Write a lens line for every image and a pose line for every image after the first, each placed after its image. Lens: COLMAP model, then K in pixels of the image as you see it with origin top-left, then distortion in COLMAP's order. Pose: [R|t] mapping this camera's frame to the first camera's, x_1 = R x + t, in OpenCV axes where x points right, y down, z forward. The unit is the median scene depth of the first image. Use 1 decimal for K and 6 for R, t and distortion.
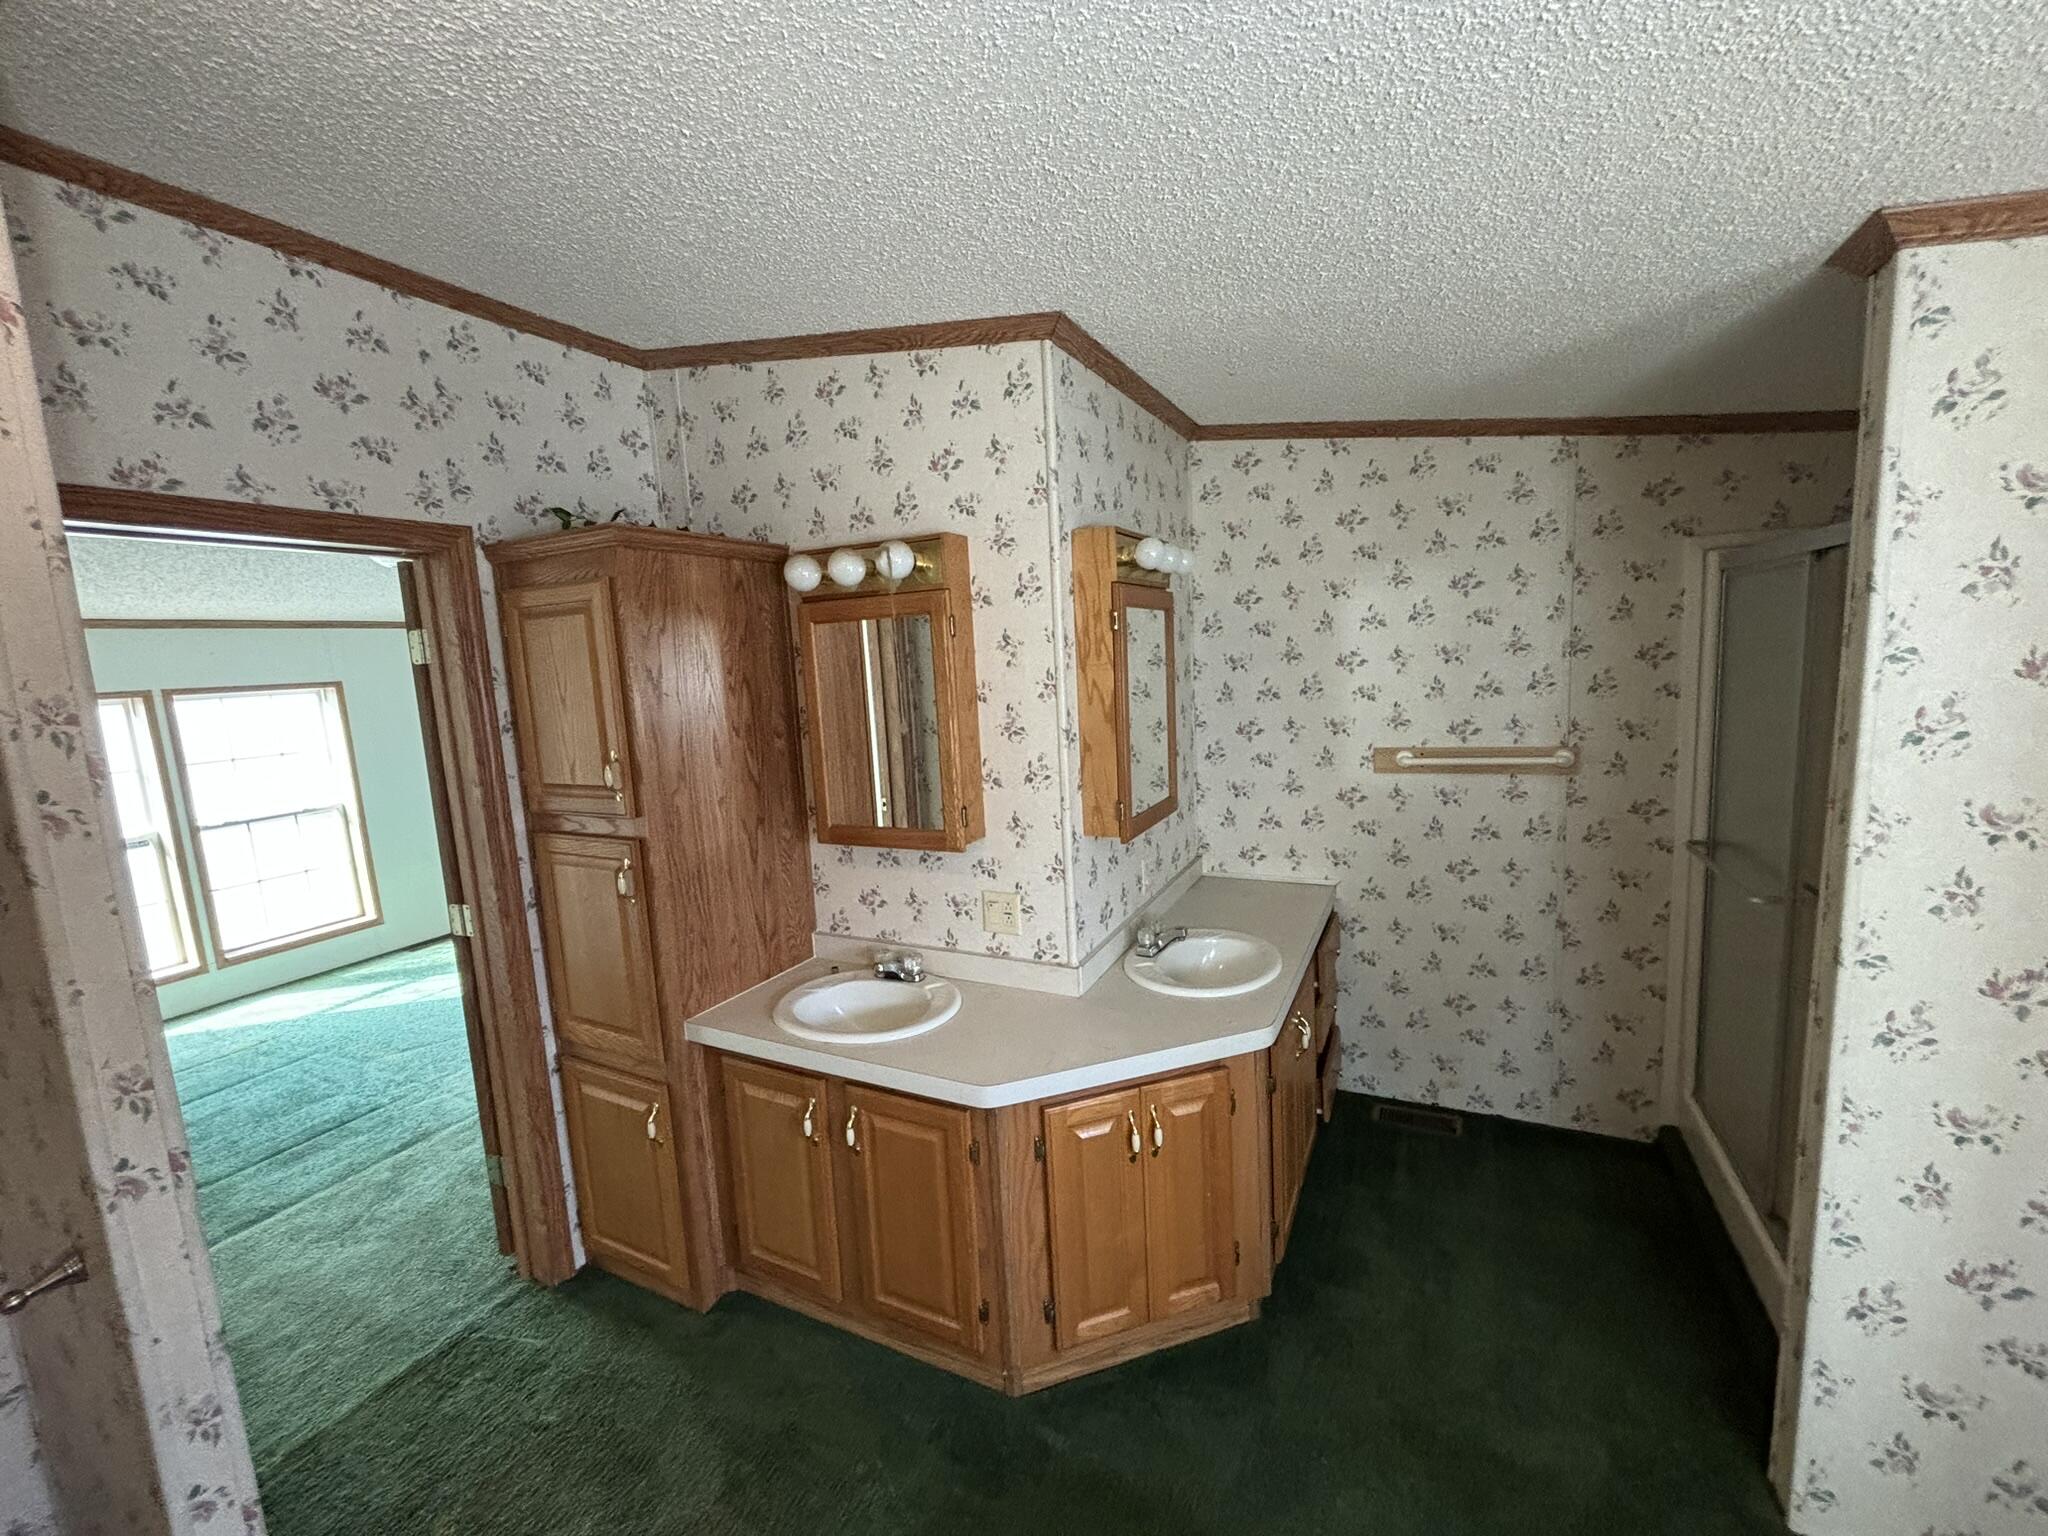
lens RADIAL K [[824.1, 0, 1019.6], [0, 824.1, 764.2], [0, 0, 1]] dist [0.008577, -0.000069]
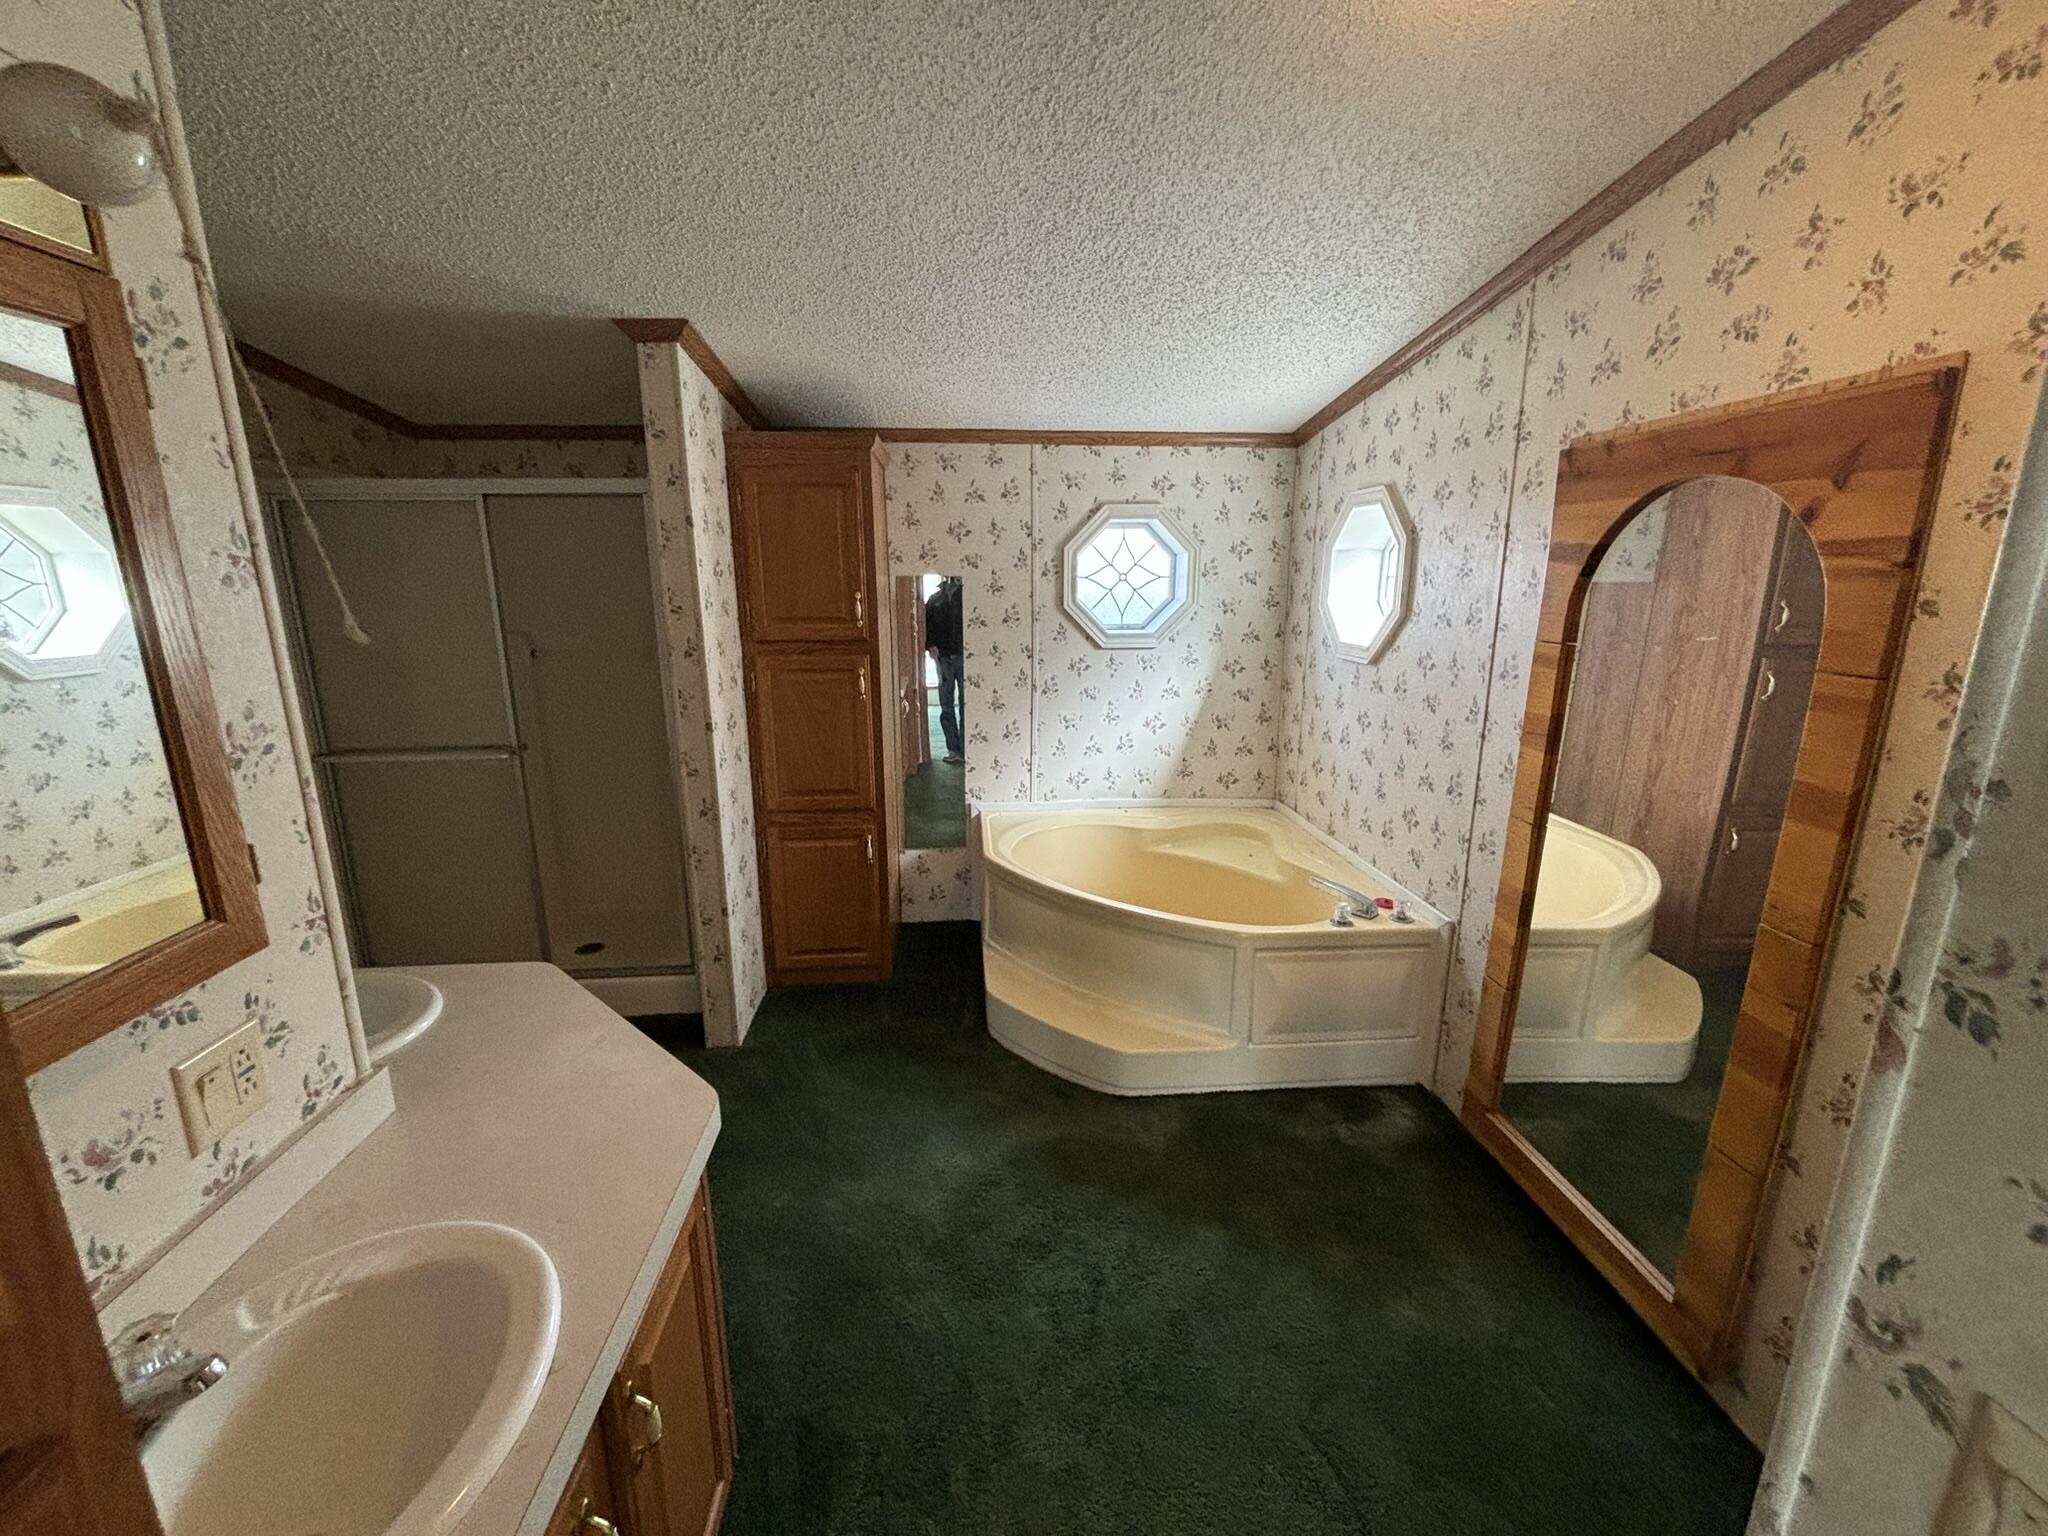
lens RADIAL K [[824.1, 0, 1015.9], [0, 824.1, 764.0], [0, 0, 1]] dist [0.008577, -0.000069]
pose [[-0.512636, -0.144402, 0.846376, -0.608870], [0.147188, 0.956384, 0.252319, -0.034411], [-0.845896, 0.253924, -0.469023, 0.834027]]
